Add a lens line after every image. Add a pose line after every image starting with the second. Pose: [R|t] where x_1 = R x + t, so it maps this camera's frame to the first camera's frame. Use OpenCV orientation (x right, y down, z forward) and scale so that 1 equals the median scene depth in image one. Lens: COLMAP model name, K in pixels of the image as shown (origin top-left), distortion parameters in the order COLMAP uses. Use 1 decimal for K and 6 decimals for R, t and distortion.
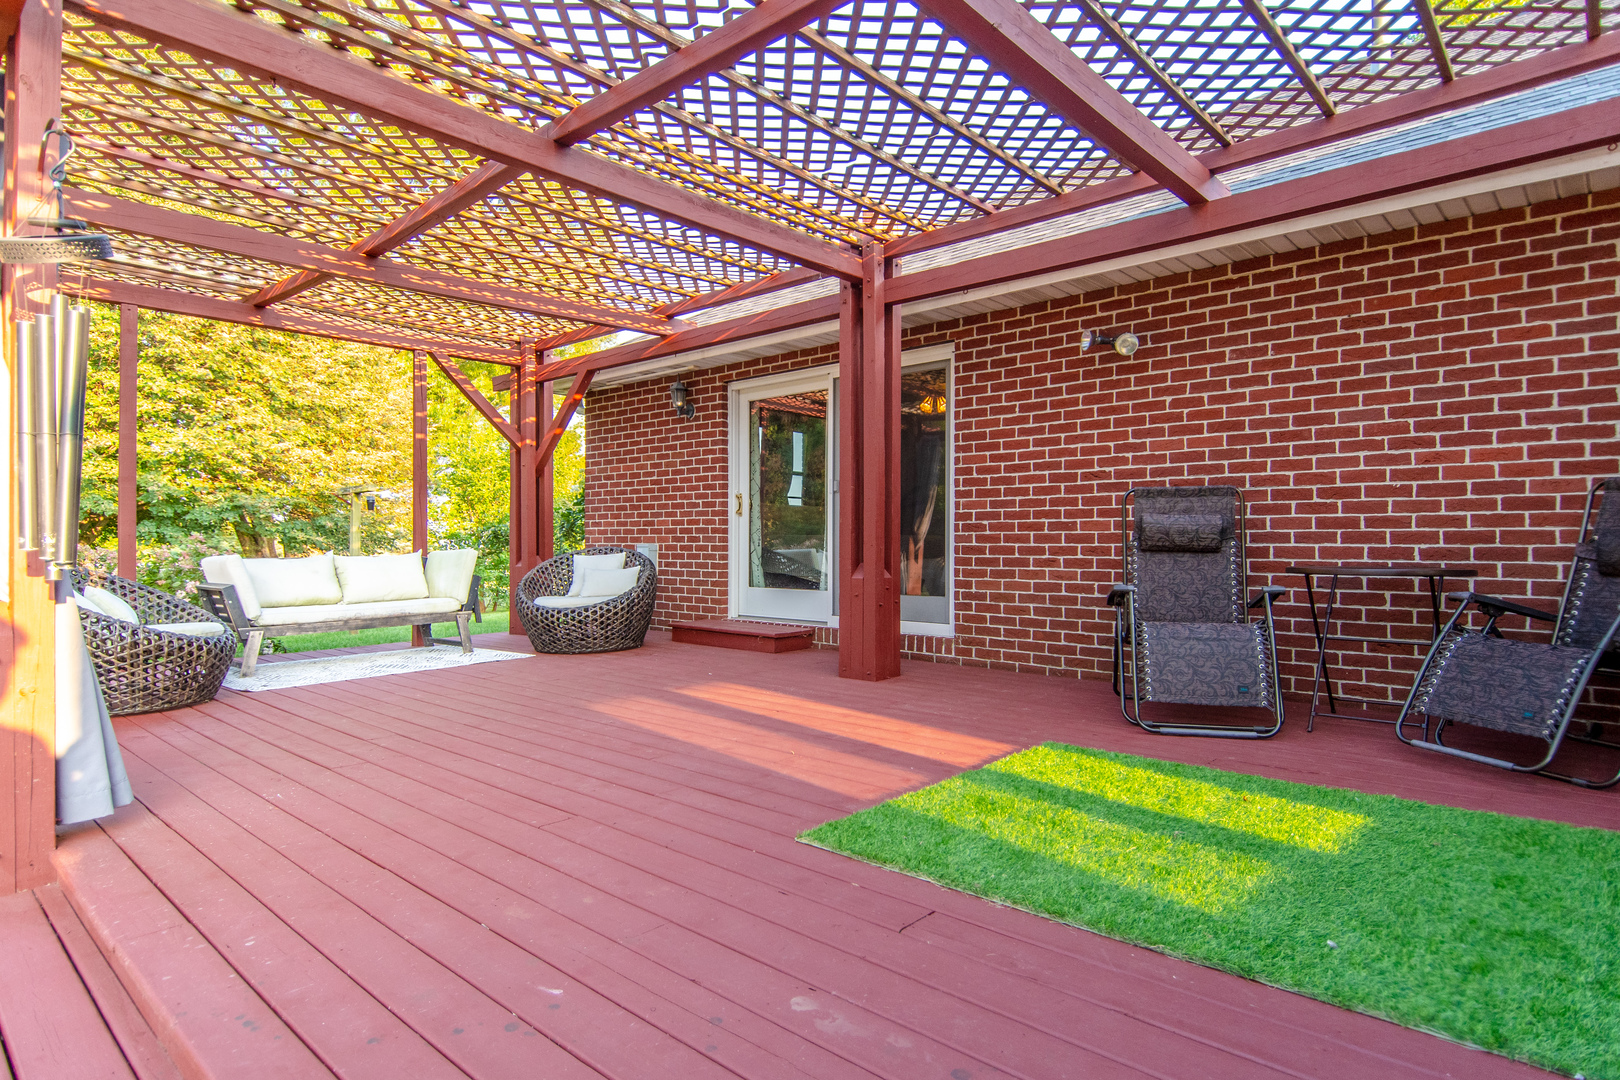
lens RADIAL K [[884.7, 0, 810.0], [0, 884.7, 540.0], [0, 0, 1]] dist [0.015101, -0.001034]
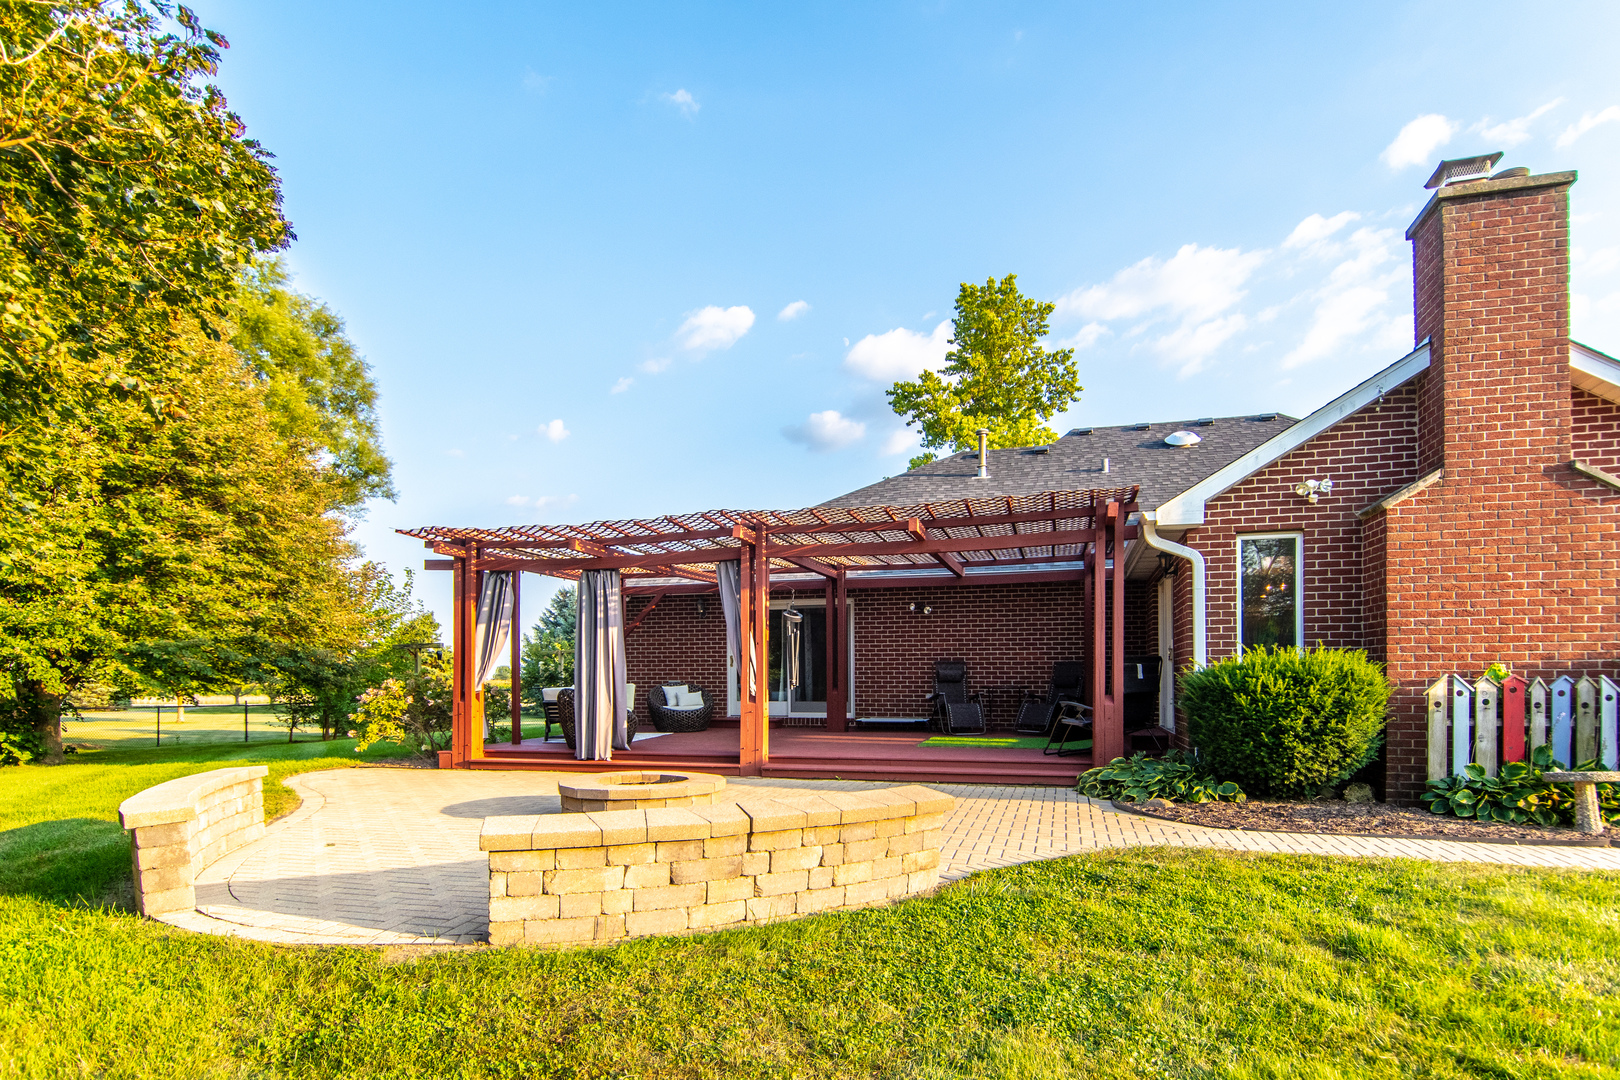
lens RADIAL K [[915.9, 0, 802.4], [0, 915.9, 663.1], [0, 0, 1]] dist [0.019389, 0.000048]
pose [[0.898852, -0.001453, 0.438250, -0.918574], [0.004474, 0.999973, -0.005861, -0.023546], [-0.438230, 0.007229, 0.898834, -1.046248]]
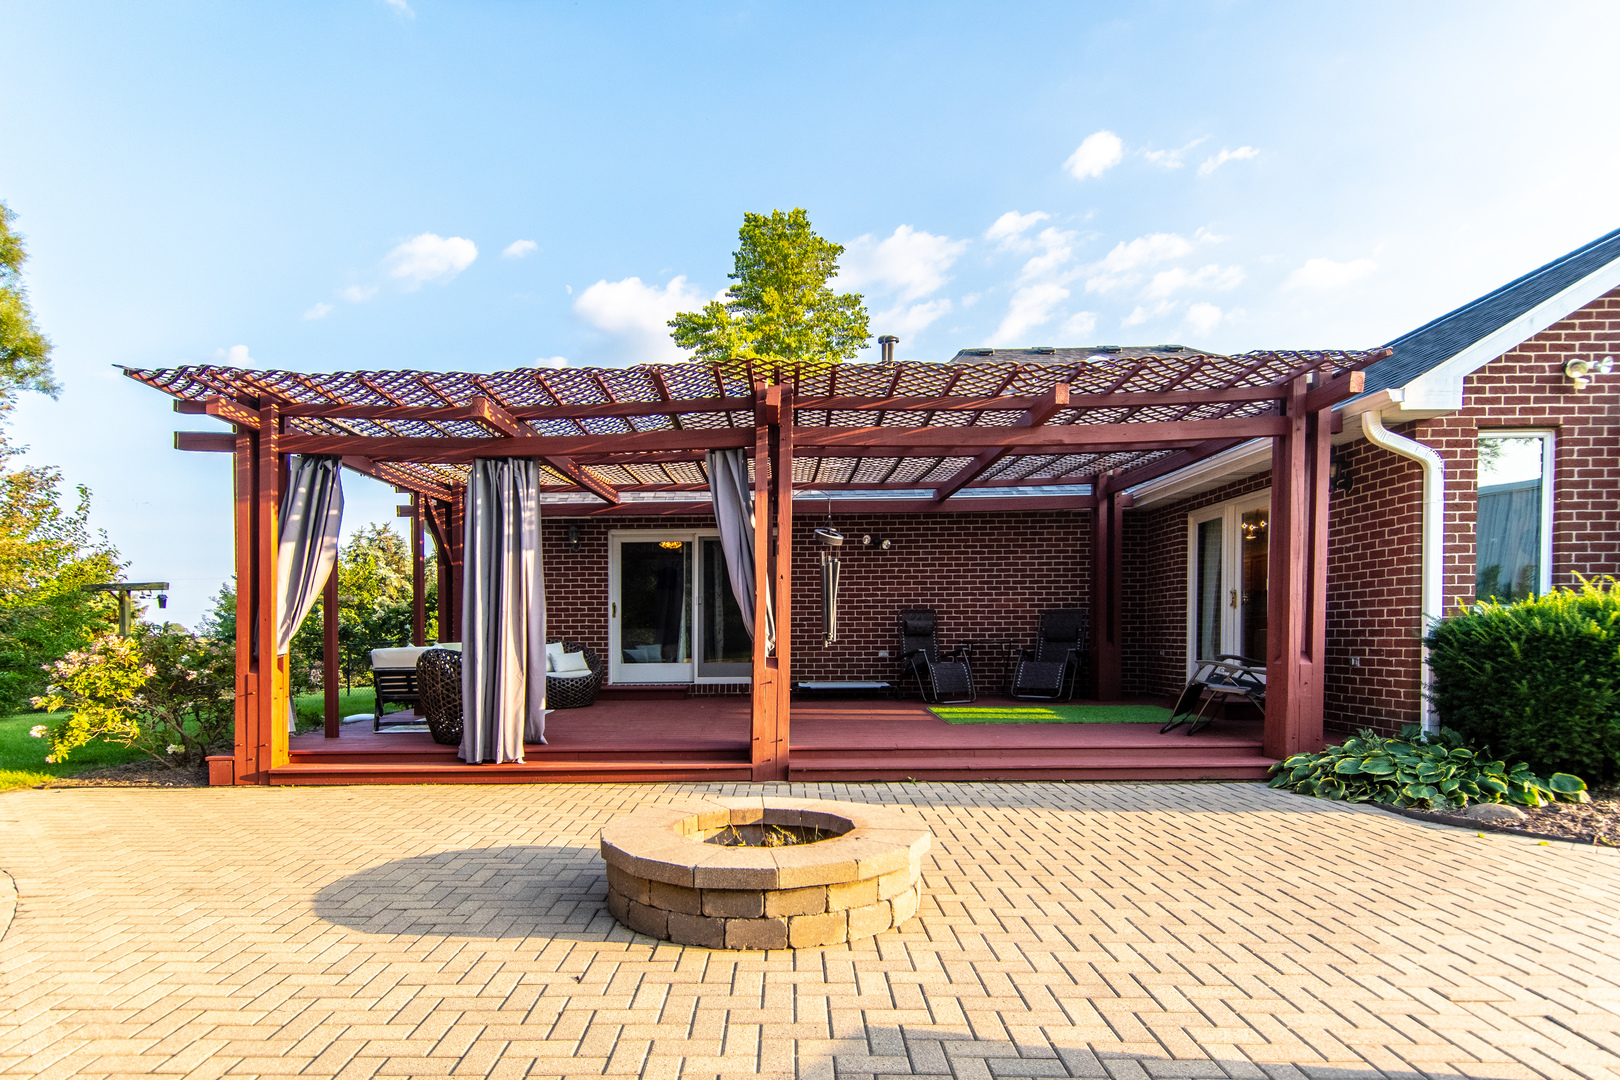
lens RADIAL K [[912.5, 0, 773.5], [0, 912.5, 635.7], [0, 0, 1]] dist [0.019512, -0.018960]
pose [[0.752489, -0.013882, 0.658458, -0.973017], [0.007225, 0.999892, 0.012824, -0.014453], [-0.658565, -0.004892, 0.752508, -0.390562]]
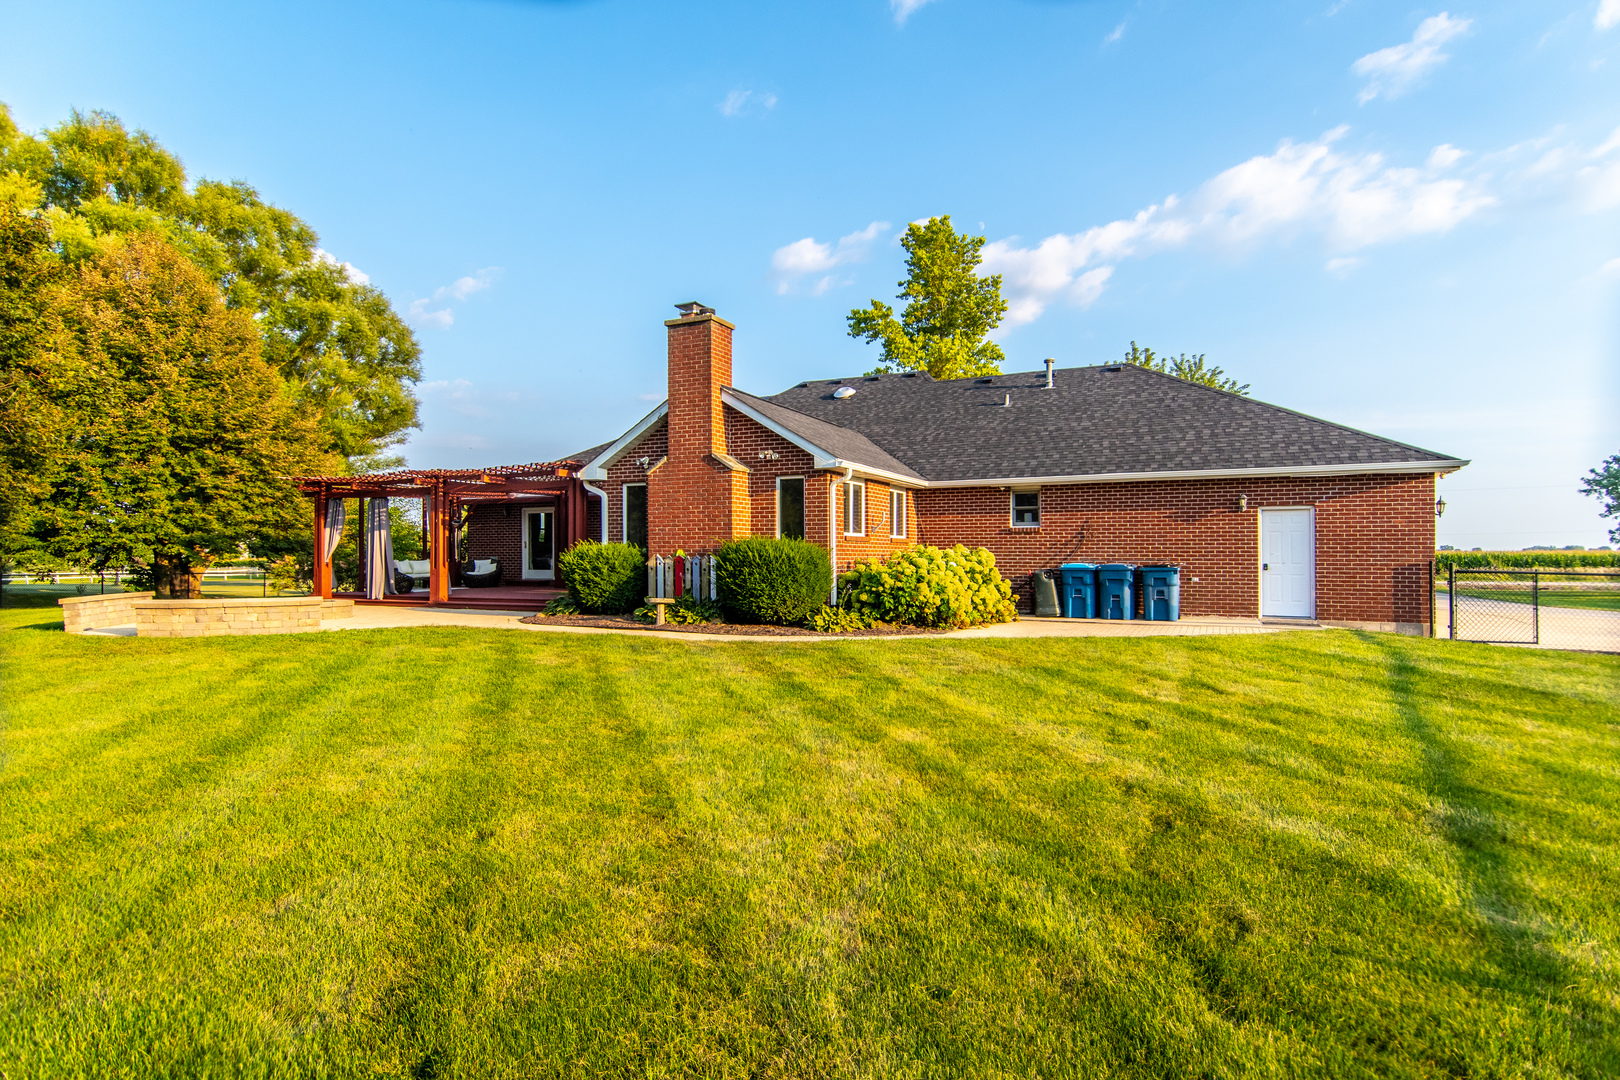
lens RADIAL K [[884.7, 0, 810.0], [0, 884.7, 540.0], [0, 0, 1]] dist [0.015101, -0.001034]
pose [[0.958089, -0.003115, 0.286454, -0.011112], [0.004640, 0.999978, -0.004646, -0.038683], [-0.286434, 0.005780, 0.958083, -2.652025]]
